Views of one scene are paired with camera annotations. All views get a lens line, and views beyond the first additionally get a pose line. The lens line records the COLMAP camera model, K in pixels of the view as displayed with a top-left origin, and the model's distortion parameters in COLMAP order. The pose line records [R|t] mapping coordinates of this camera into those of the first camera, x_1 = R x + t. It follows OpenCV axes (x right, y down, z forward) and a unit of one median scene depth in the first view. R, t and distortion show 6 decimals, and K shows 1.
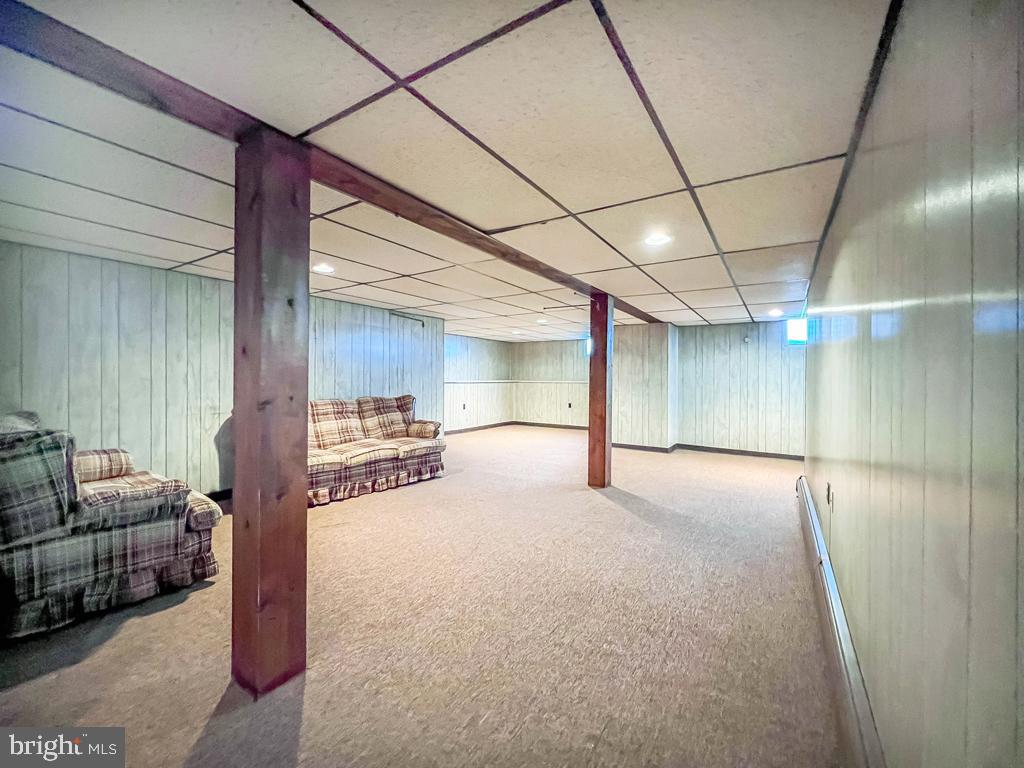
lens RADIAL K [[415.8, 0, 511.7], [0, 415.8, 378.5], [0, 0, 1]] dist [0.000210, 0.000036]
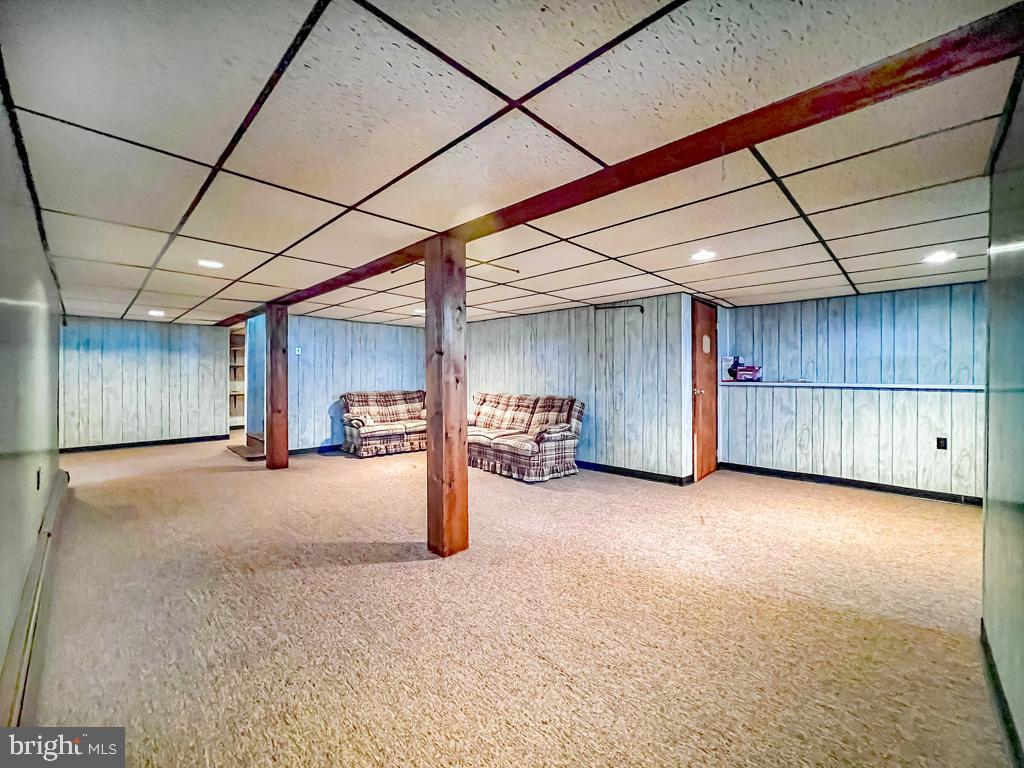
lens RADIAL K [[407.3, 0, 512.0], [0, 407.3, 384.0], [0, 0, 1]] dist [0.000789, 0.000228]
pose [[-0.179329, 0.004856, -0.983777, 0.819926], [0.002651, 0.999987, 0.004453, 0.009998], [0.983786, -0.001810, -0.179339, 1.248326]]
